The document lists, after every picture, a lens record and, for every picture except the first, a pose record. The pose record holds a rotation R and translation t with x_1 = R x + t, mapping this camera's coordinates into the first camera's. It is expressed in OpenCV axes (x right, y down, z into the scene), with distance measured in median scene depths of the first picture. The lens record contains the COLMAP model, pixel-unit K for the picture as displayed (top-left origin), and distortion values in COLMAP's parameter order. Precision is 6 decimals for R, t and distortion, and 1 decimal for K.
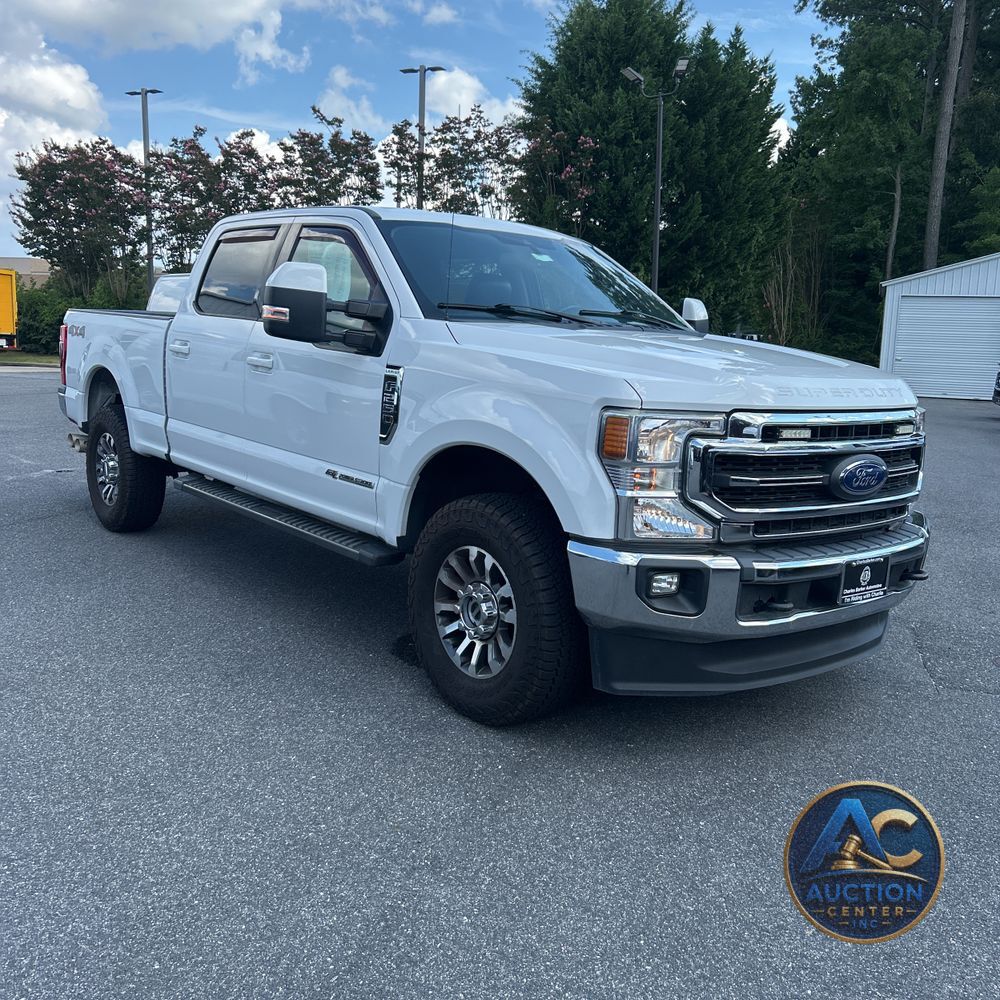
lens RADIAL K [[1005.3, 0, 498.1], [0, 1005.3, 485.9], [0, 0, 1]] dist [0.048245, -0.060174]
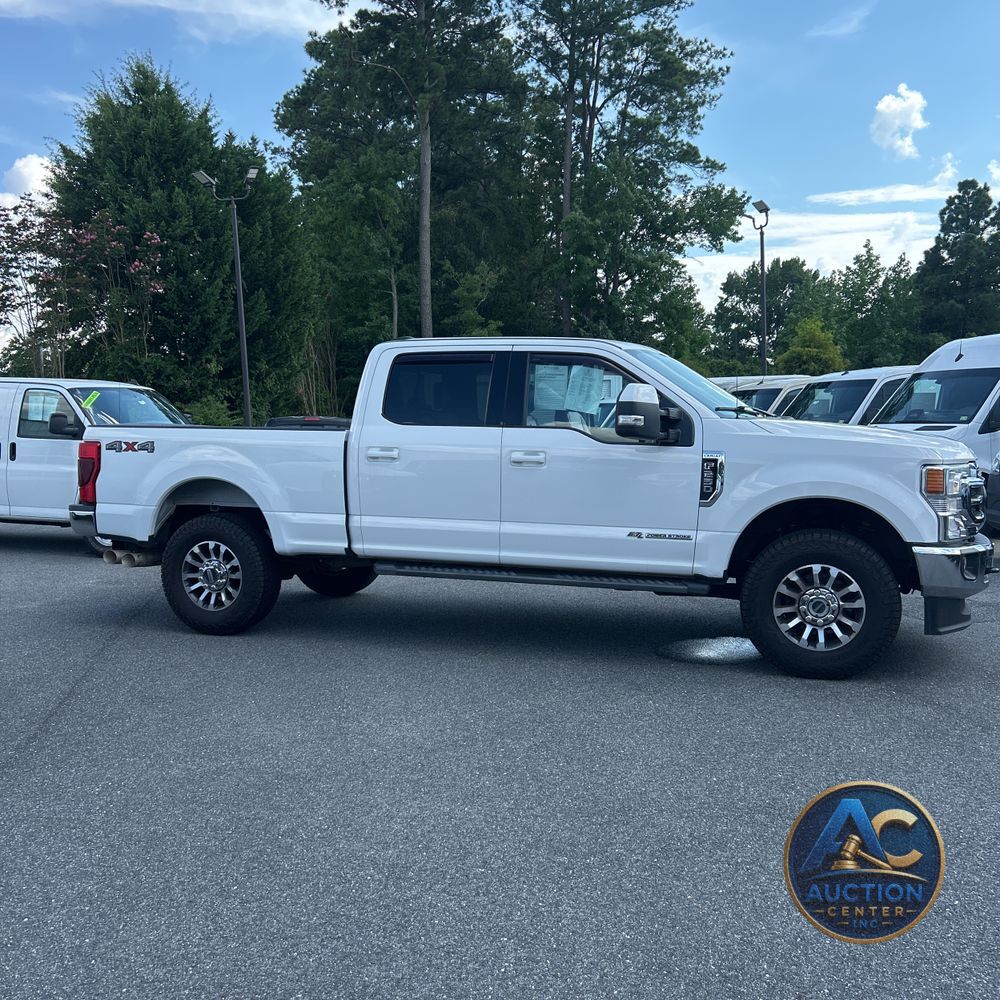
lens RADIAL K [[1005.3, 0, 498.1], [0, 1005.3, 485.9], [0, 0, 1]] dist [0.048245, -0.060174]
pose [[0.856939, -0.077207, 0.509602, -0.137962], [0.118746, 0.991693, -0.049435, -0.004473], [-0.501552, 0.102876, 0.858989, -0.010705]]
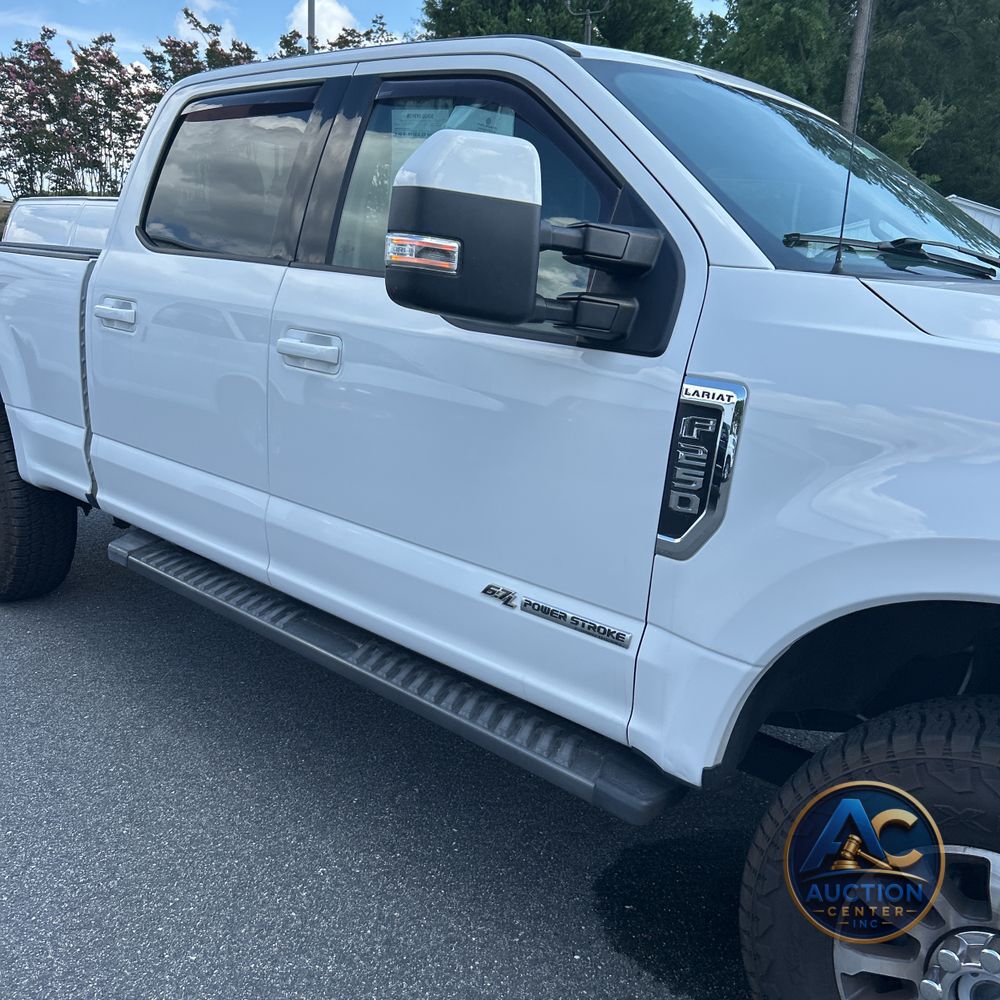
lens RADIAL K [[1007.7, 0, 497.0], [0, 1007.7, 509.1], [0, 0, 1]] dist [0.047550, -0.039945]
pose [[0.992244, -0.010496, 0.123864, -0.030835], [0.001316, 0.997260, 0.073964, -0.012090], [-0.124301, -0.073227, 0.989539, 0.072136]]
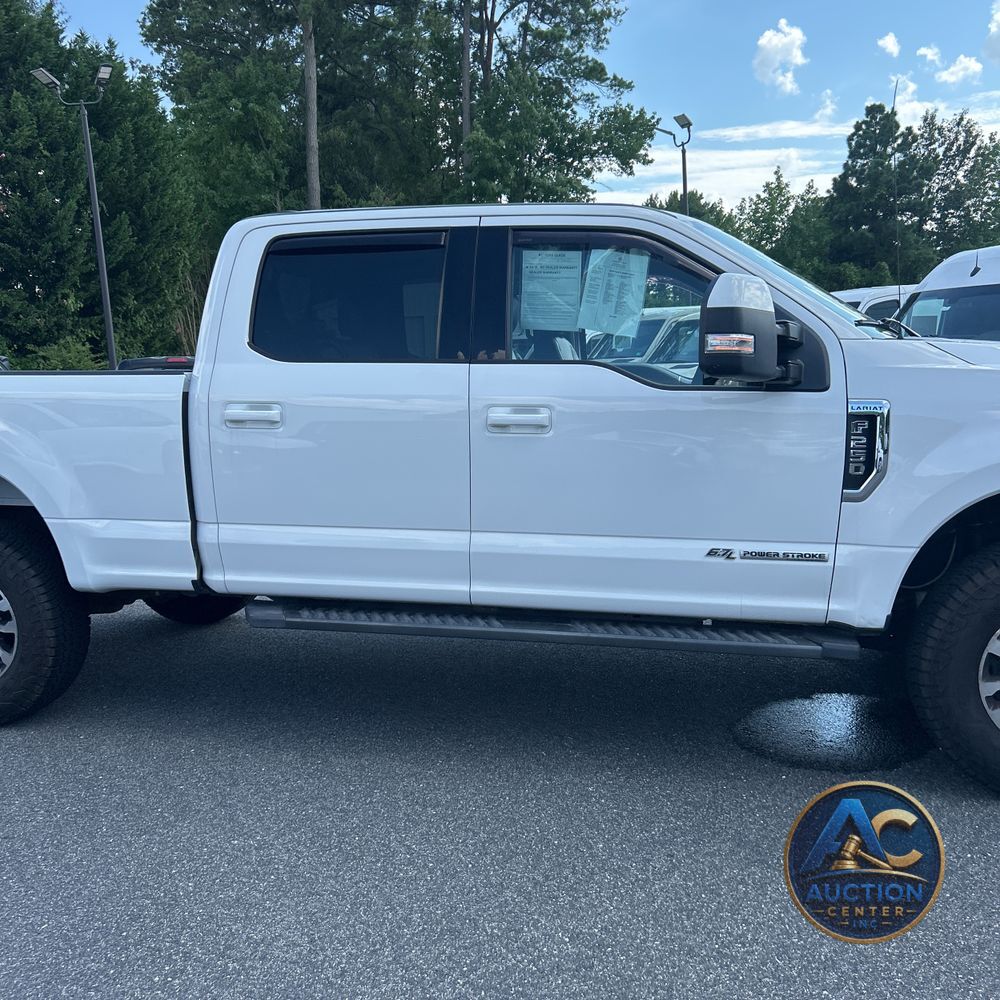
lens RADIAL K [[1010.5, 0, 504.9], [0, 1010.5, 486.1], [0, 0, 1]] dist [0.013600, -0.000603]
pose [[0.795801, -0.132065, 0.590982, -0.100033], [0.146824, 0.988889, 0.023275, -0.014100], [-0.587489, 0.068248, 0.806349, 0.066117]]
